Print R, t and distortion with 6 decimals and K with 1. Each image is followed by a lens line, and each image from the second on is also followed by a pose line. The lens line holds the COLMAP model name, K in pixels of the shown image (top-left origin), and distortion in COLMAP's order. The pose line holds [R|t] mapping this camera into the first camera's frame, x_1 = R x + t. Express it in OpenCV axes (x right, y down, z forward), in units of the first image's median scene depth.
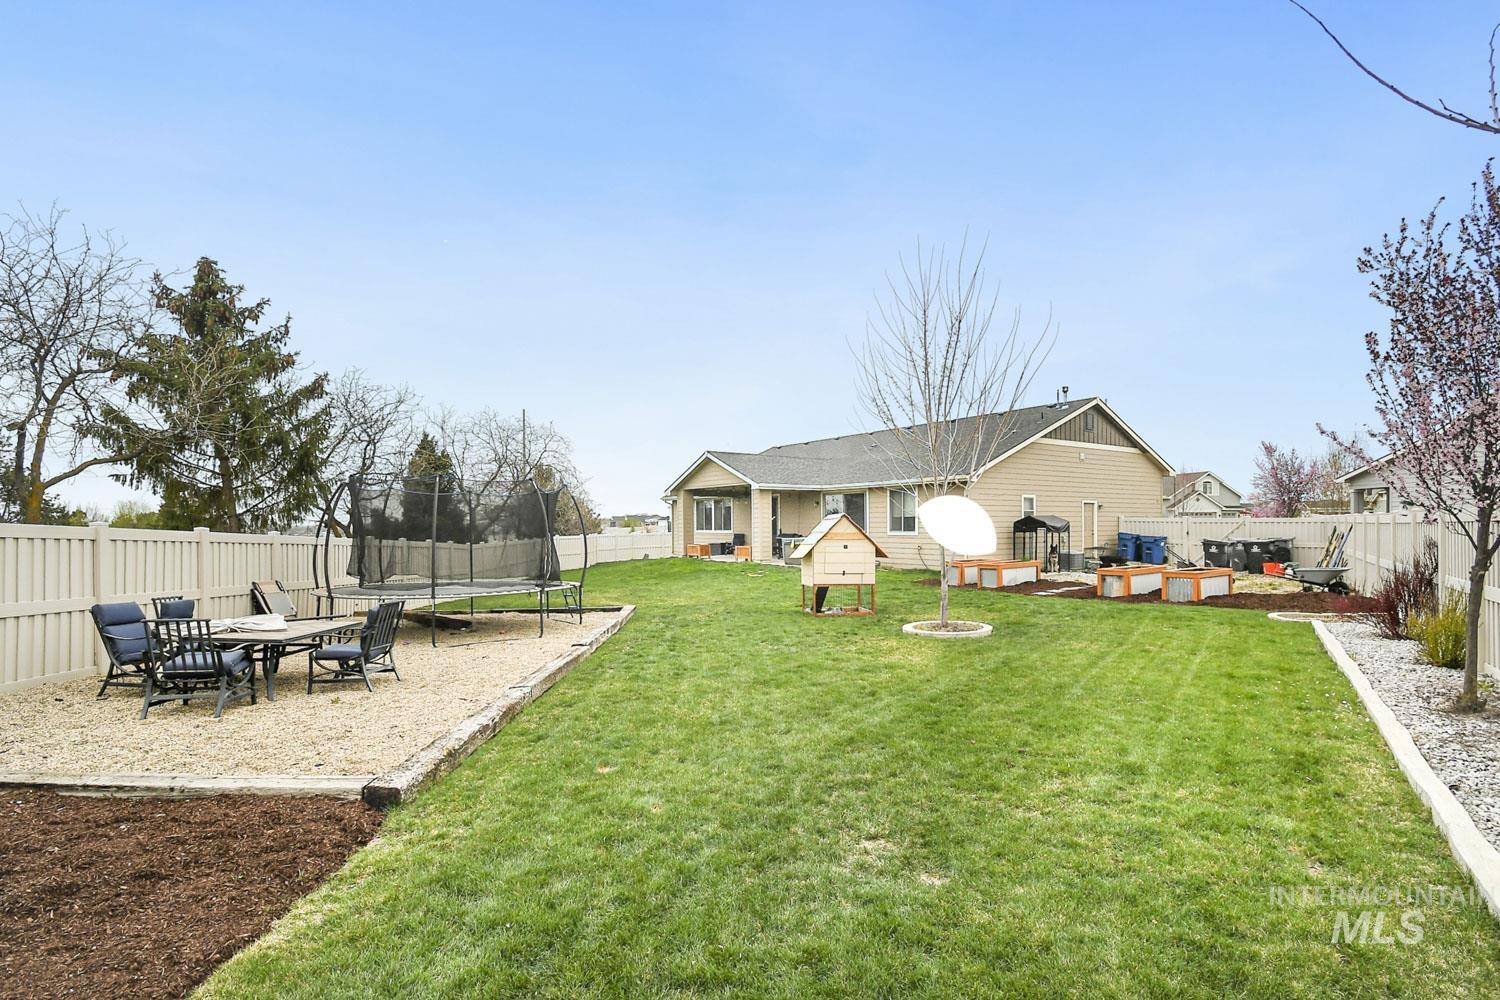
lens RADIAL K [[697.2, 0, 750.9], [0, 697.2, 517.4], [0, 0, 1]] dist [-0.000572, -0.000174]
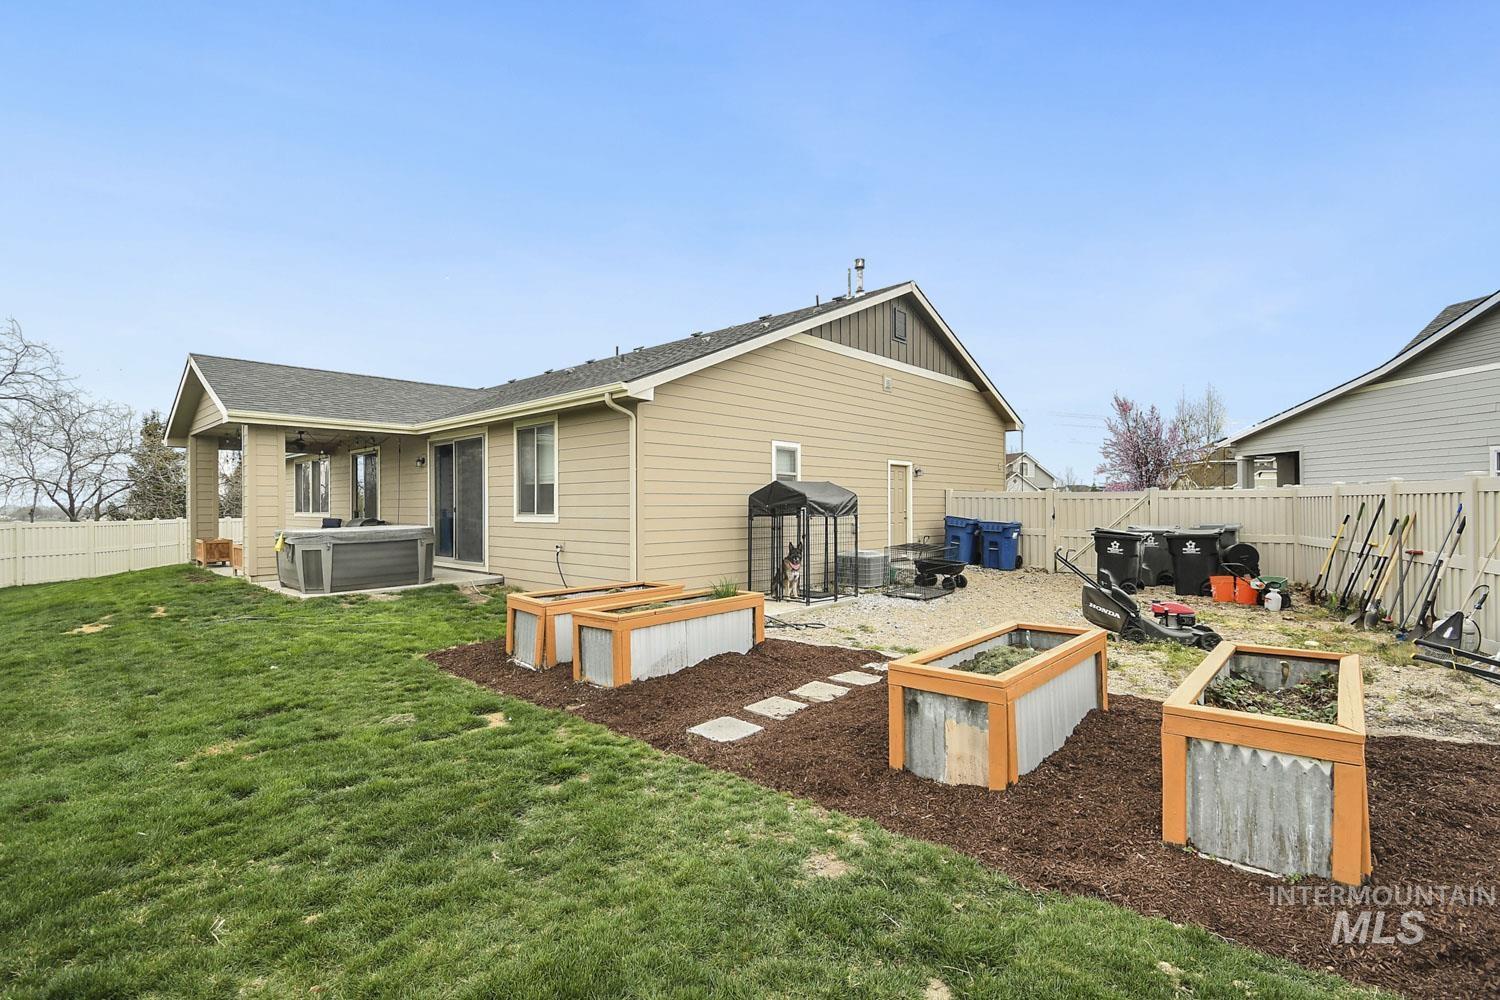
lens RADIAL K [[676.9, 0, 747.2], [0, 676.9, 487.4], [0, 0, 1]] dist [0.012922, -0.016224]
pose [[0.978054, 0.007830, 0.208204, 0.266833], [-0.003896, 0.999806, -0.019297, 0.010084], [-0.208315, 0.018062, 0.977895, 0.519525]]
